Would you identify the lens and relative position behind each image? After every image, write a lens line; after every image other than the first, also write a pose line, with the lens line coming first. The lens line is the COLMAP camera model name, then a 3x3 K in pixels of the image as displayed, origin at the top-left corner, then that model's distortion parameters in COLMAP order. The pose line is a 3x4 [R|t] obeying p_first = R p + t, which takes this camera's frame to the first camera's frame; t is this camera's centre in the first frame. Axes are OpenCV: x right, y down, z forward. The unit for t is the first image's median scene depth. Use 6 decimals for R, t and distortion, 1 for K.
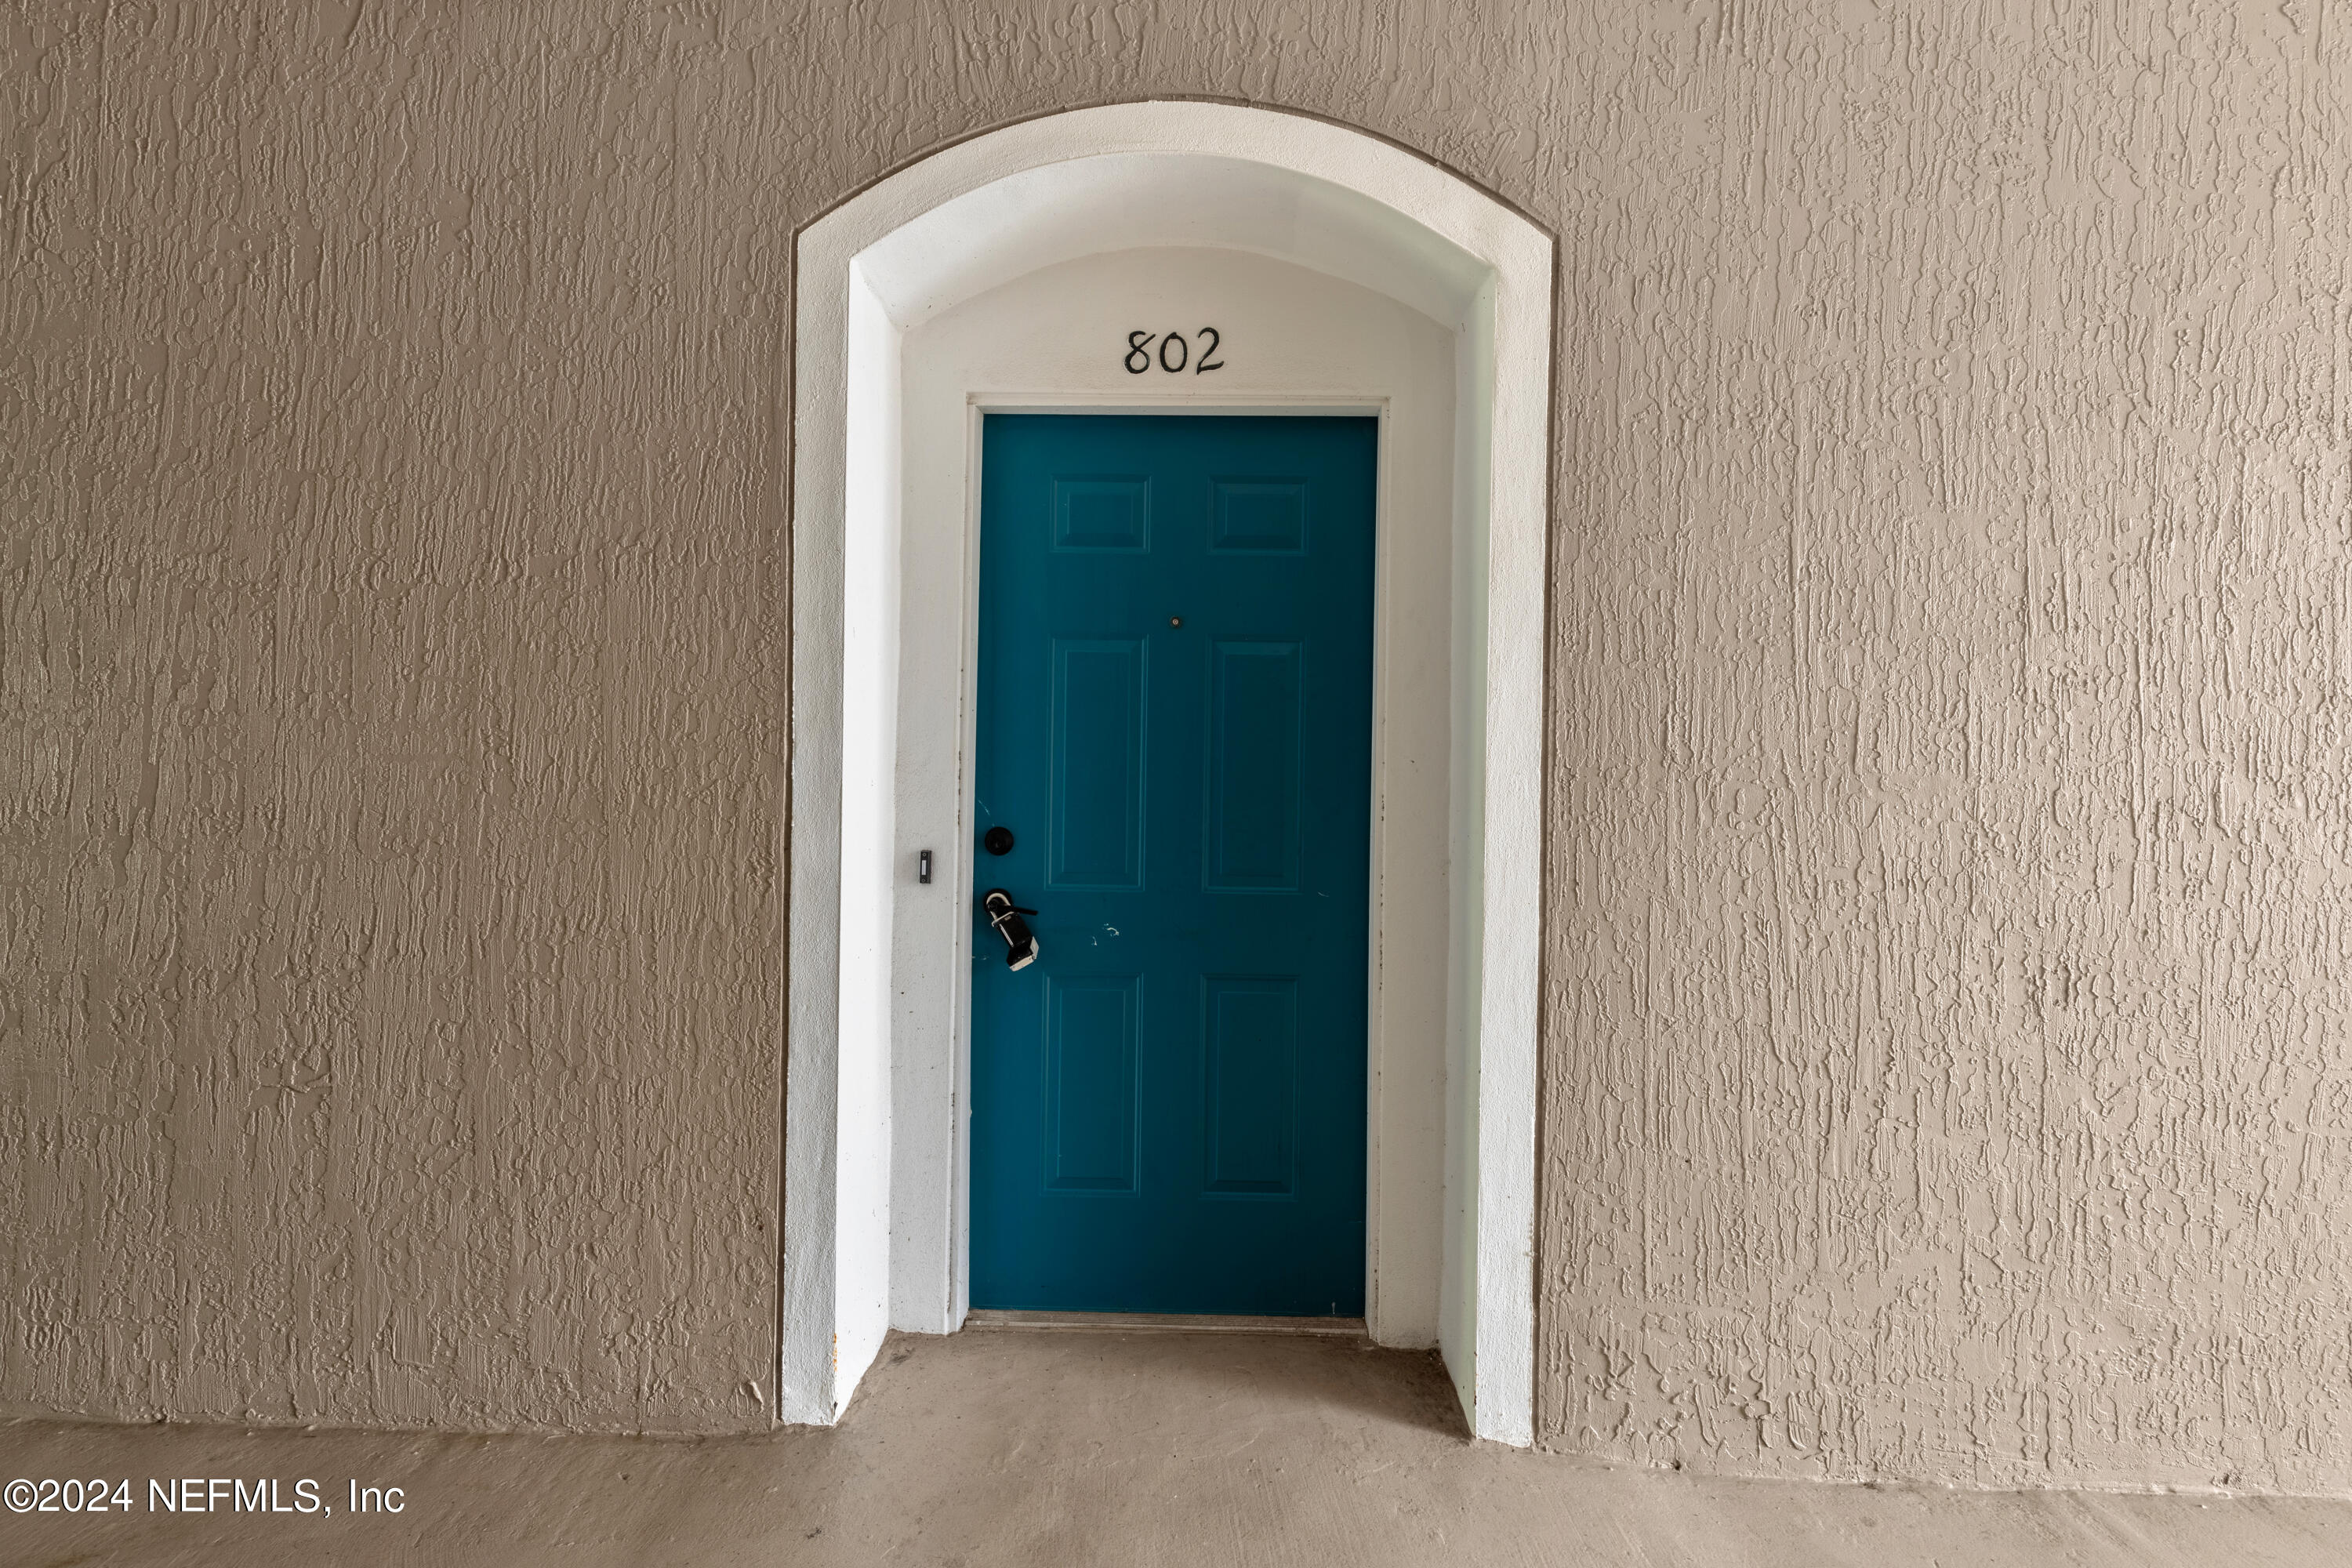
lens RADIAL K [[1057.2, 0, 1184.7], [0, 1057.2, 792.6], [0, 0, 1]] dist [0.002563, -0.000612]
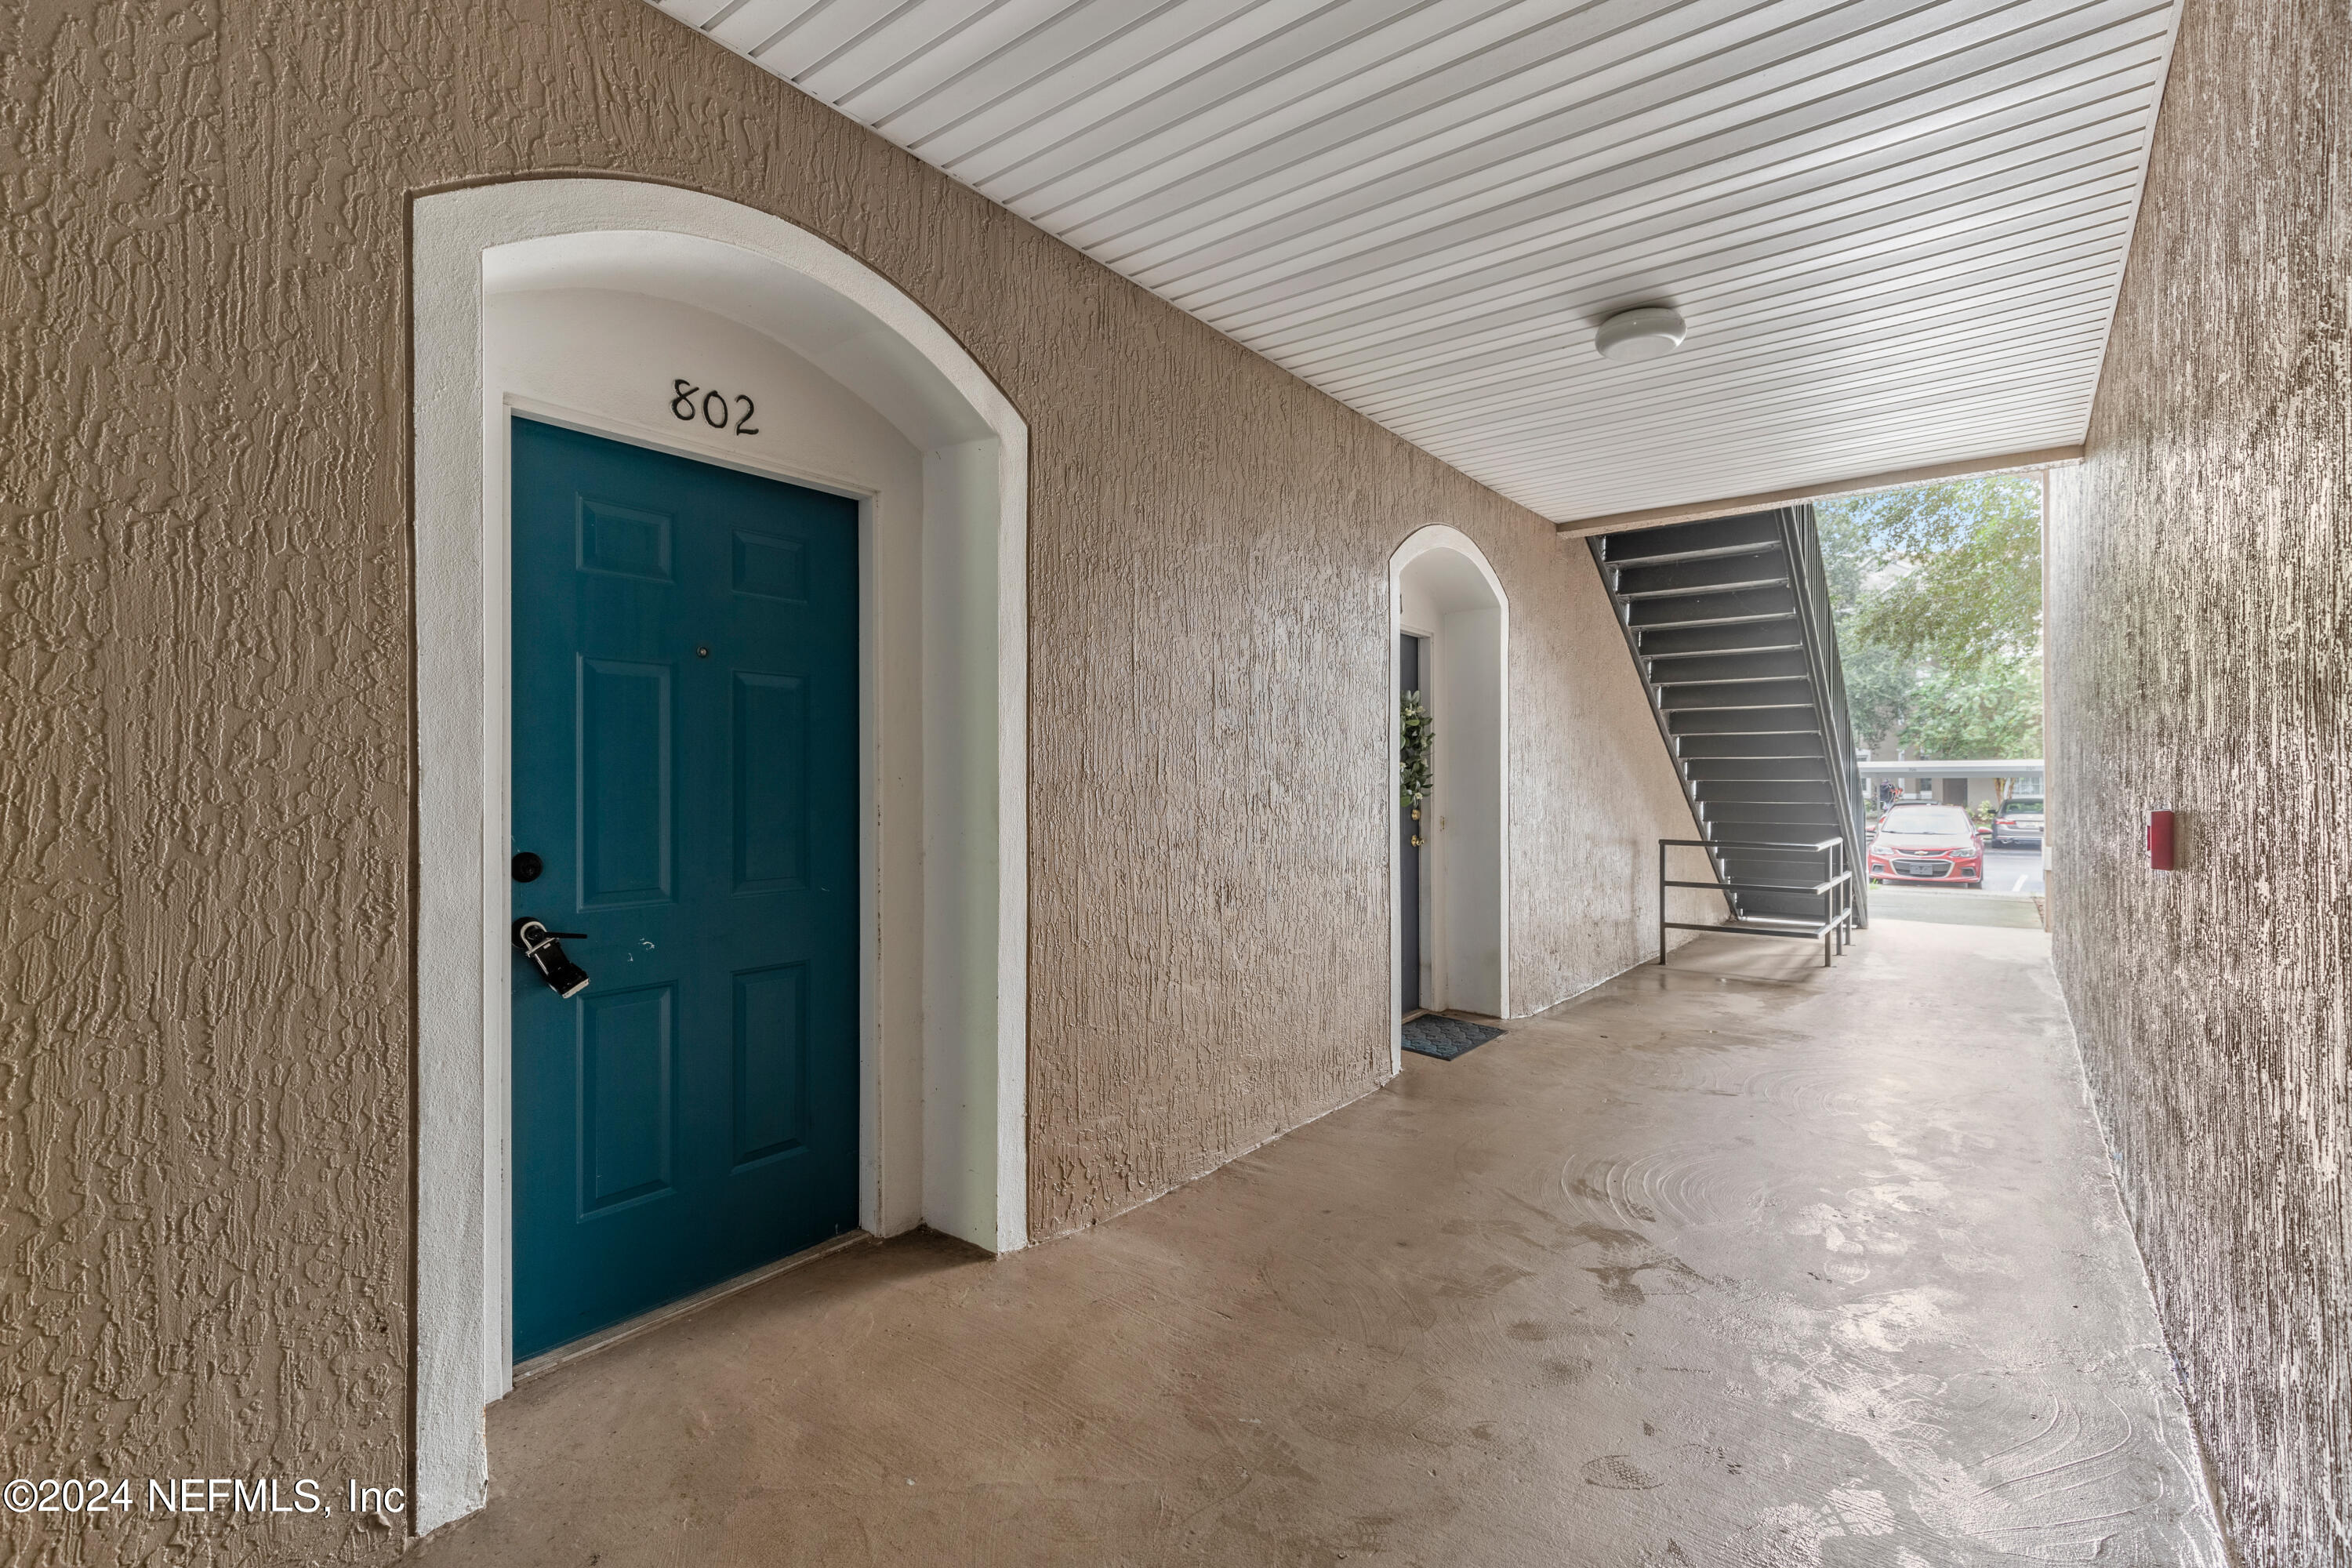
lens RADIAL K [[1057.2, 0, 1184.7], [0, 1057.2, 792.6], [0, 0, 1]] dist [0.002563, -0.000612]
pose [[0.587975, -0.024755, 0.808500, -0.720999], [0.017646, 0.999686, 0.017776, -0.033281], [-0.808686, 0.003815, 0.588228, -0.045146]]
